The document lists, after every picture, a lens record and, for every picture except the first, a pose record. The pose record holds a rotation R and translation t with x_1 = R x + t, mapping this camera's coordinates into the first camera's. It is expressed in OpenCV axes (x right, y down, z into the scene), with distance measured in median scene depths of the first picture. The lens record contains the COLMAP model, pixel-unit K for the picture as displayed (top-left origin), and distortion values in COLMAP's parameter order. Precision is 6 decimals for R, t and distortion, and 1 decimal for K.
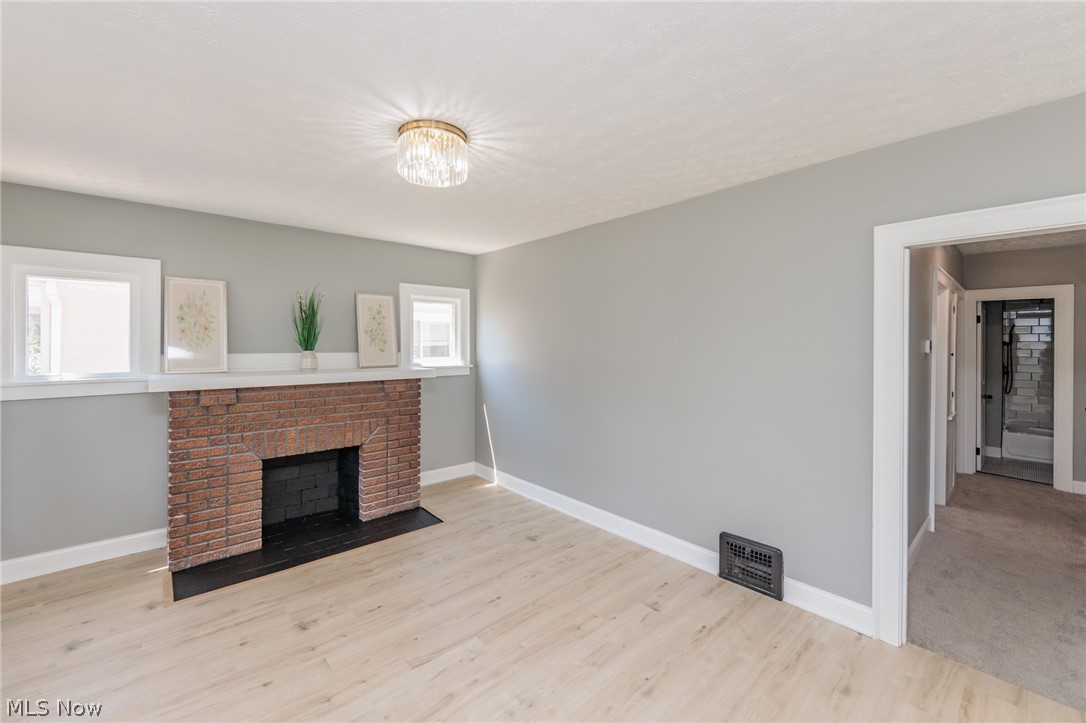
lens RADIAL K [[424.9, 0, 533.3], [0, 424.9, 349.1], [0, 0, 1]] dist [-0.002879, -0.000614]
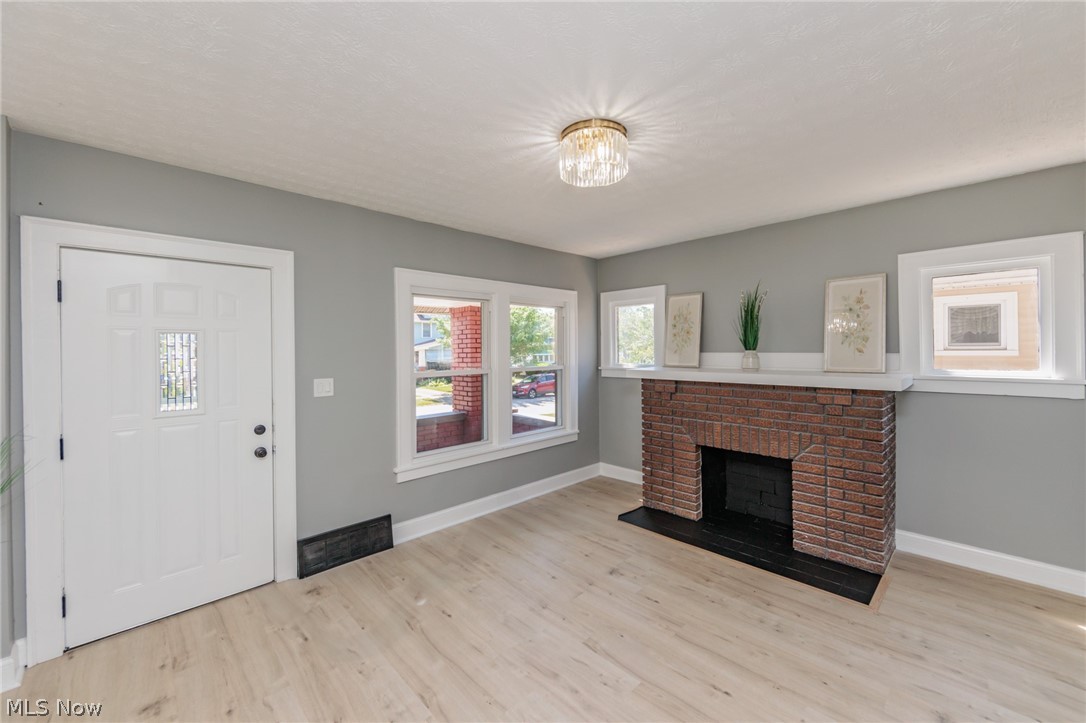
lens RADIAL K [[424.9, 0, 548.1], [0, 424.9, 354.7], [0, 0, 1]] dist [-0.002879, -0.000614]
pose [[0.069470, 0.011775, -0.997515, 0.478324], [-0.000602, 0.999931, 0.011762, 0.003048], [0.997584, -0.000216, 0.069472, 0.511588]]
